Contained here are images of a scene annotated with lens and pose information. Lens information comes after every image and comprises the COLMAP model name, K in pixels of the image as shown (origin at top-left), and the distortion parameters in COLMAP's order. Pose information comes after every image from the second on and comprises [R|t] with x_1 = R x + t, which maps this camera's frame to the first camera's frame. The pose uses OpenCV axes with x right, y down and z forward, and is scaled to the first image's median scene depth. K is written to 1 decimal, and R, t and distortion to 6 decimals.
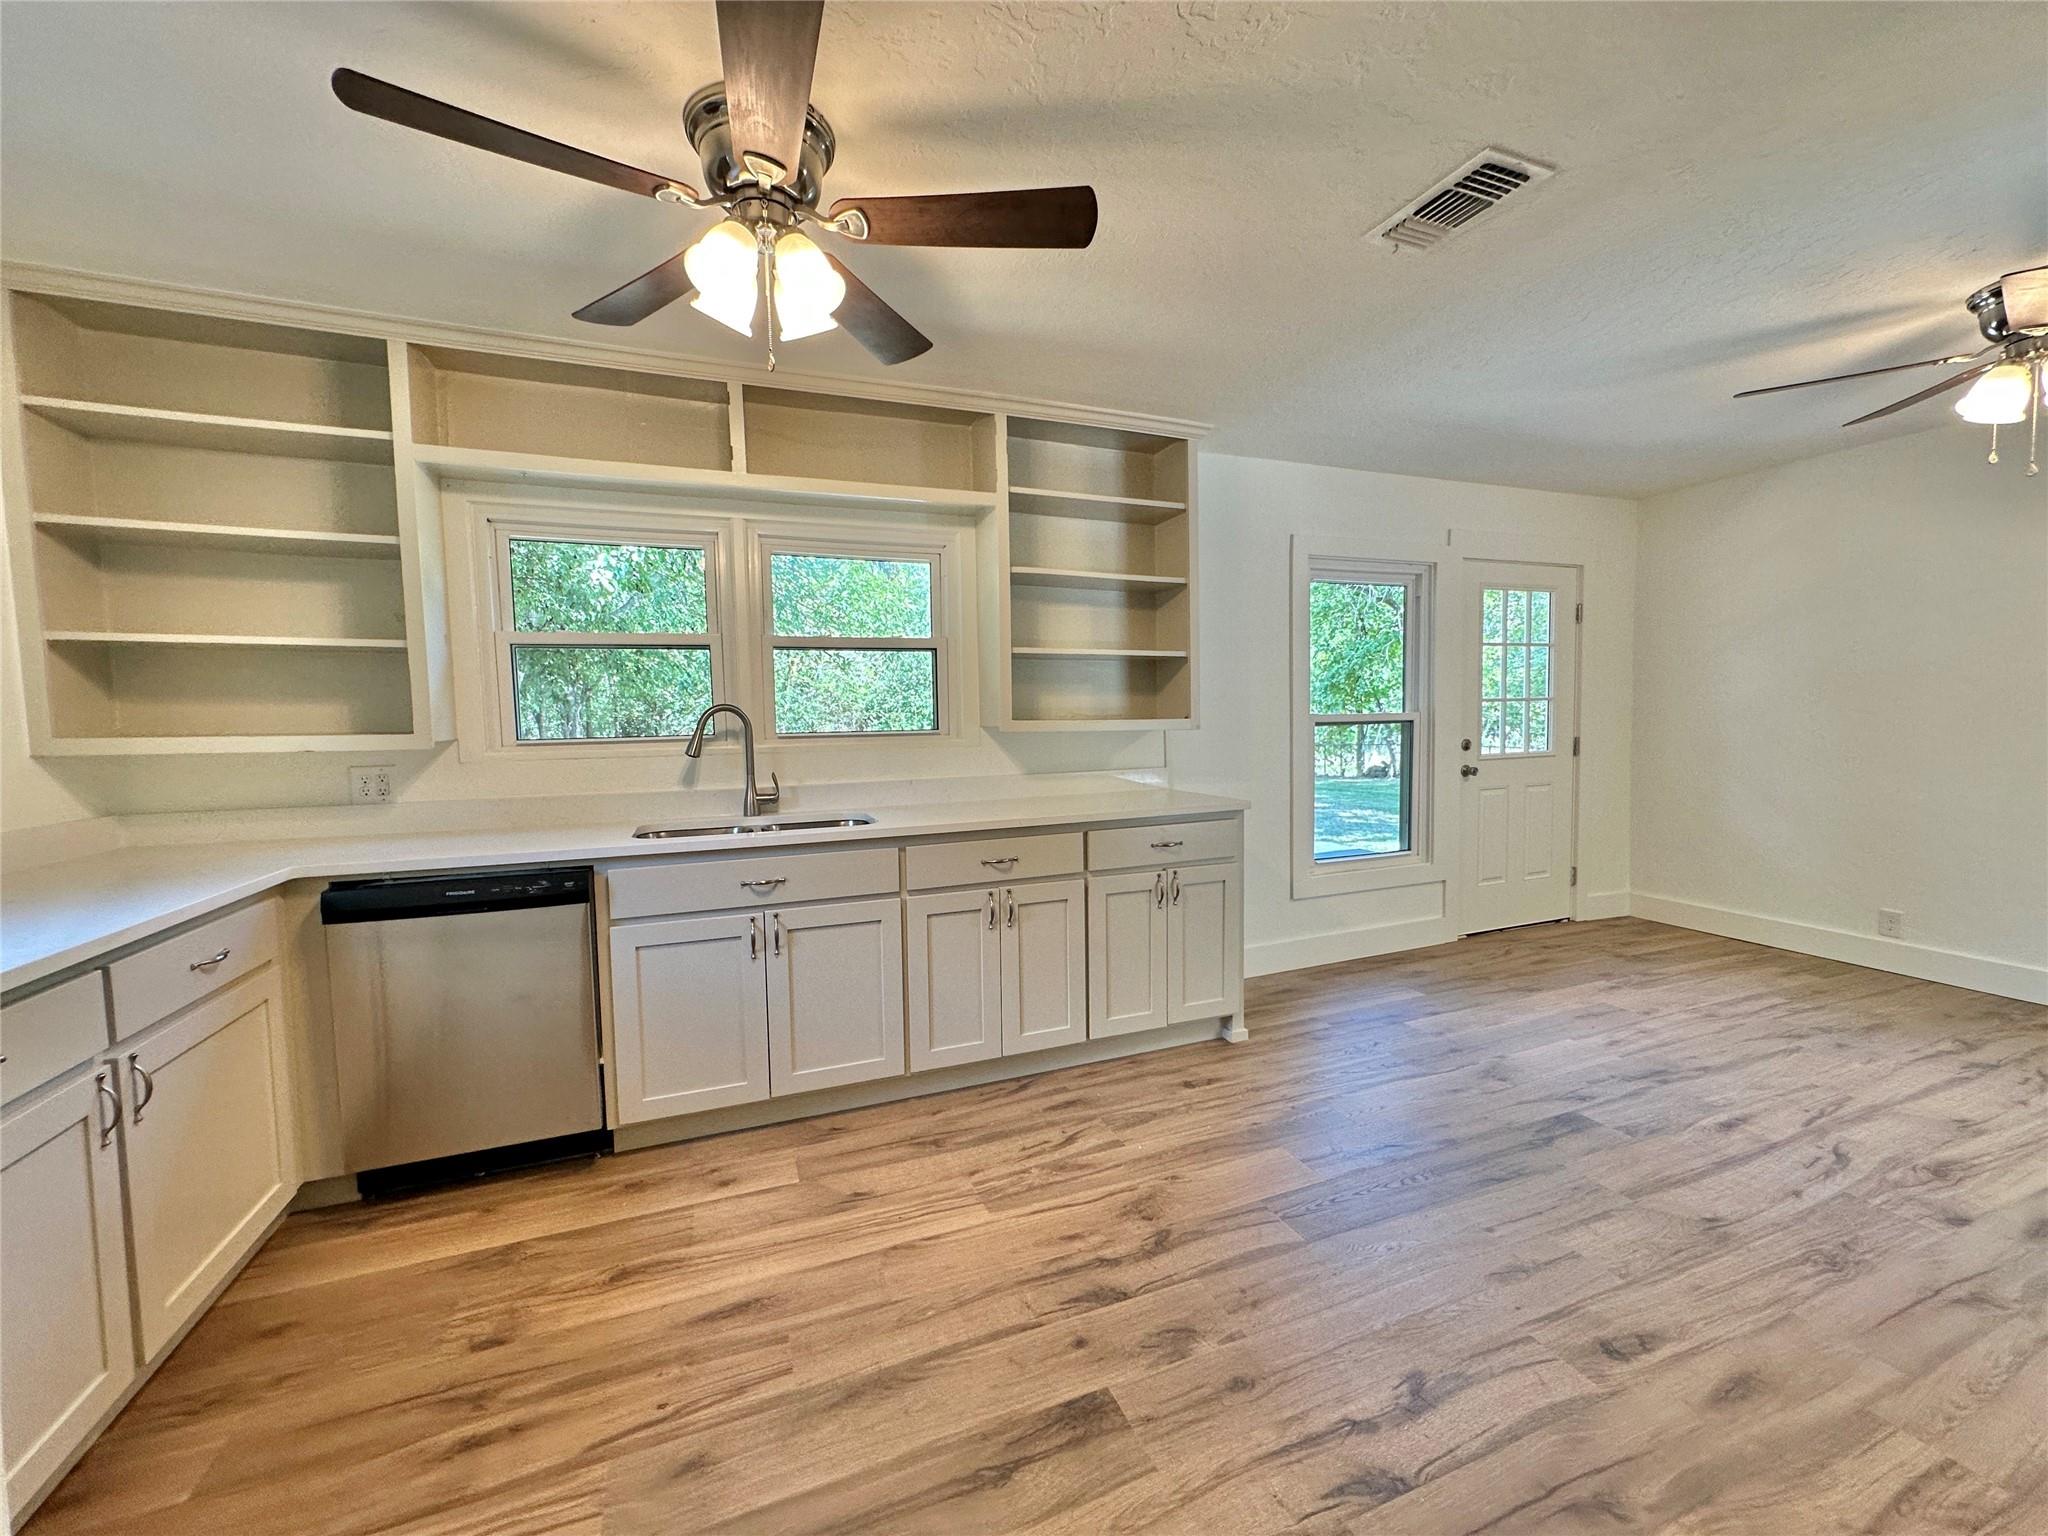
lens RADIAL K [[810.5, 0, 1024.0], [0, 810.5, 768.0], [0, 0, 1]] dist [-0.000616, -0.000210]
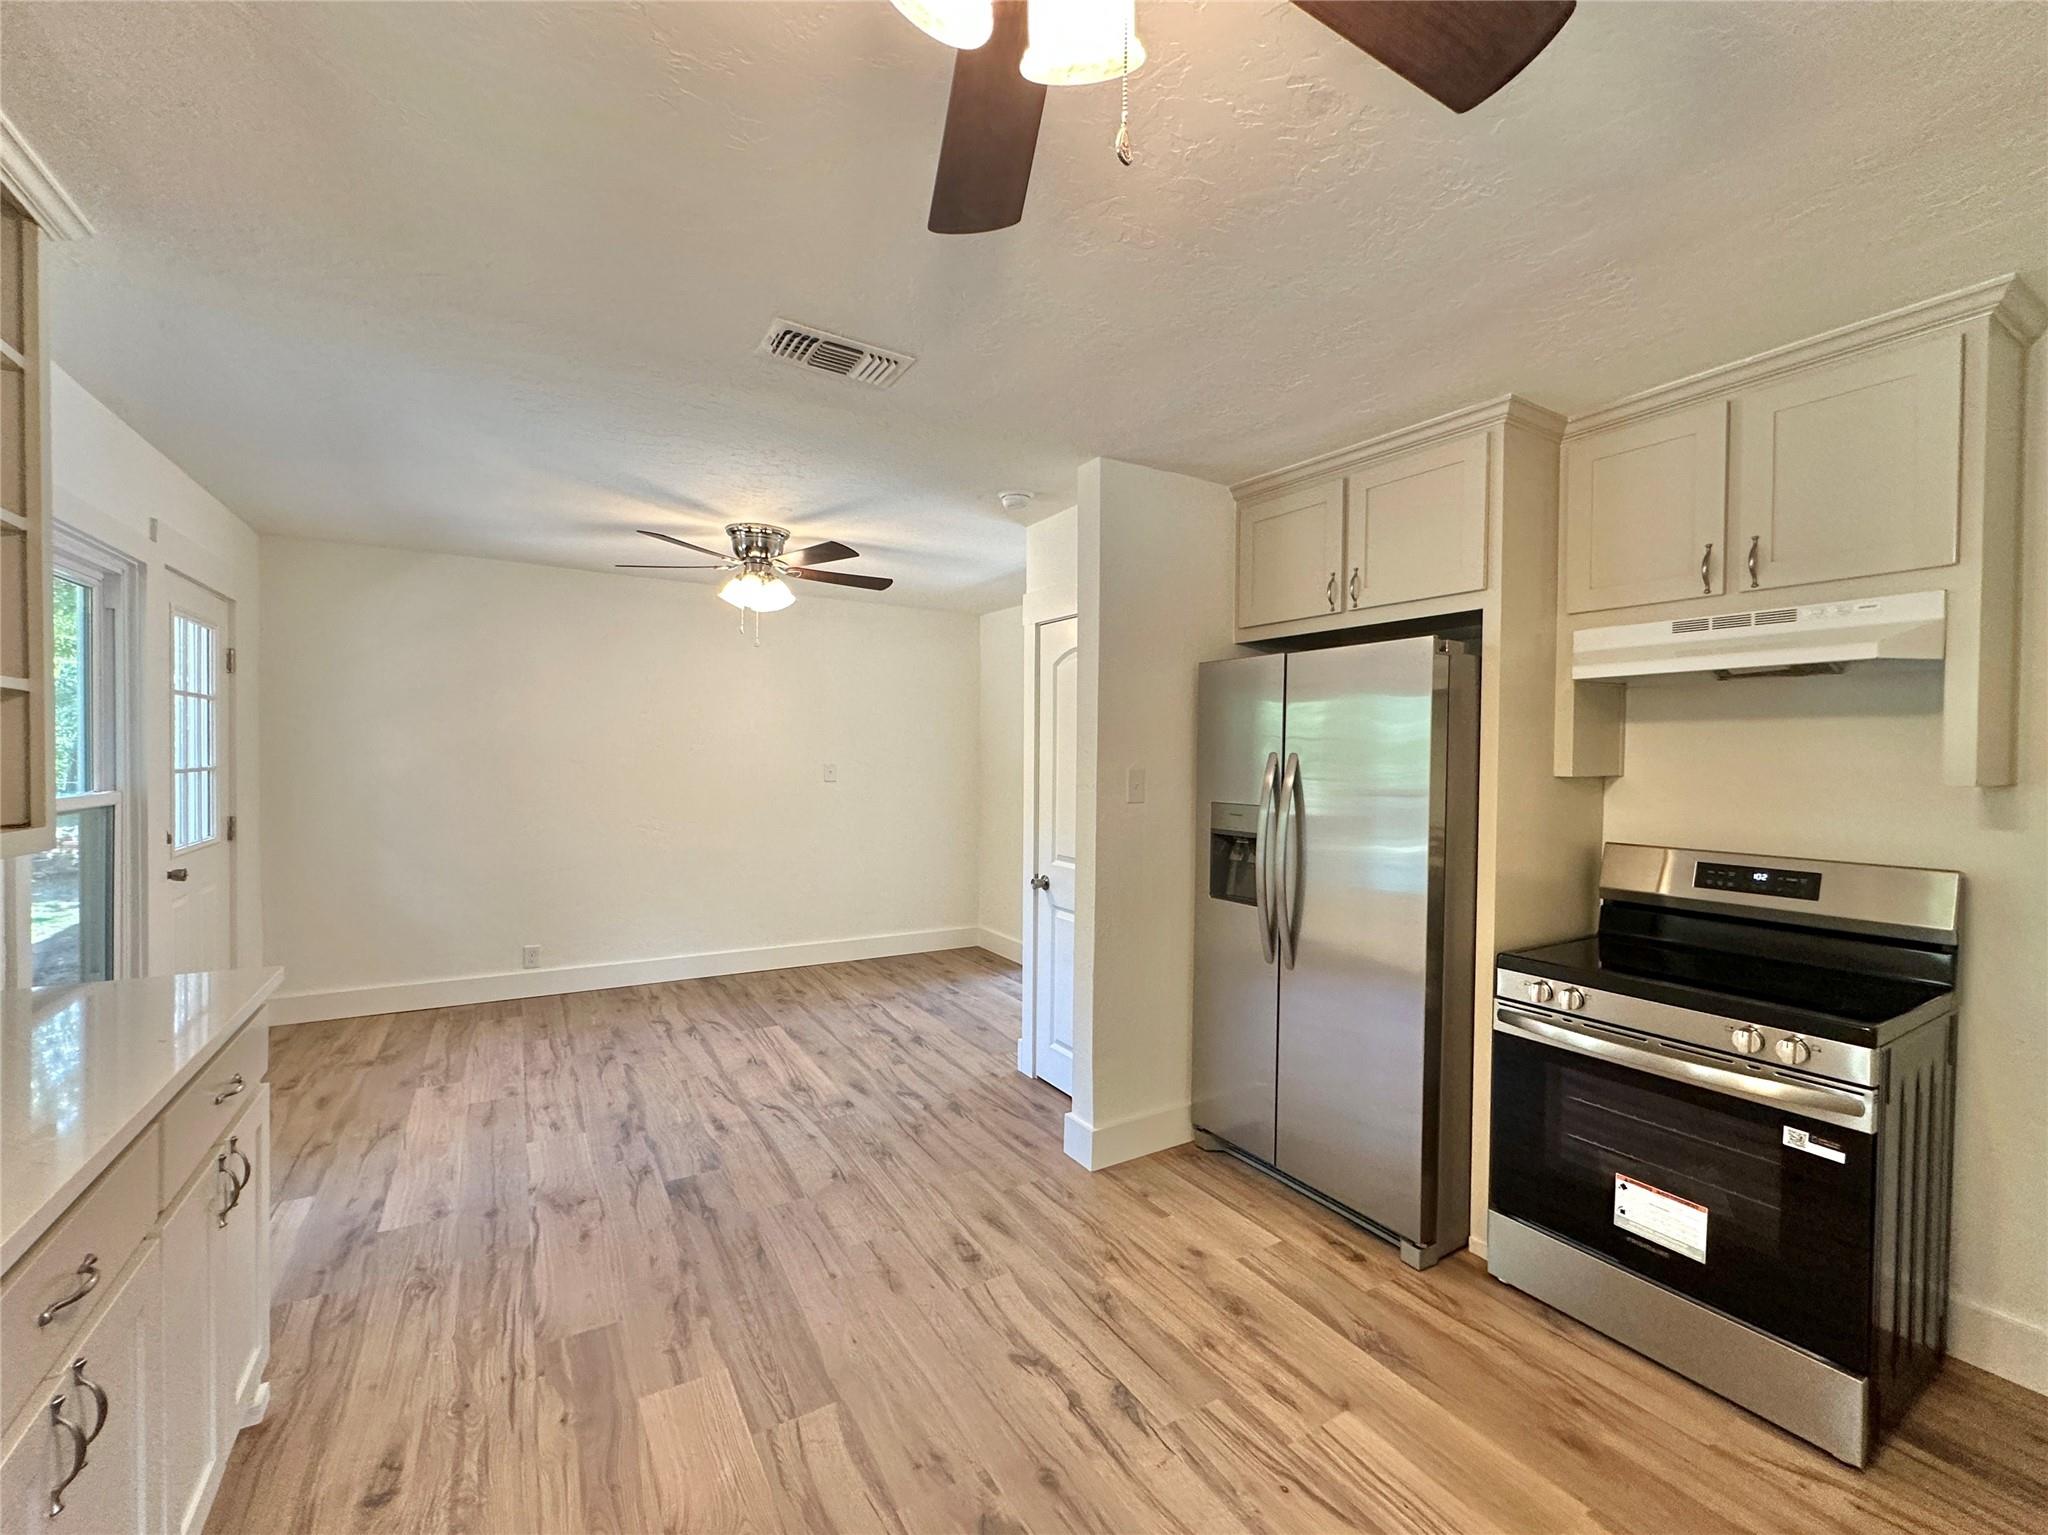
lens RADIAL K [[852.1, 0, 1024.0], [0, 852.1, 767.5], [0, 0, 1]] dist [-0.000265, 0.000150]
pose [[-0.172196, 0.005478, 0.985047, -0.473629], [0.054610, 0.998500, 0.003994, -0.084991], [-0.983548, 0.054481, -0.172237, 0.699275]]
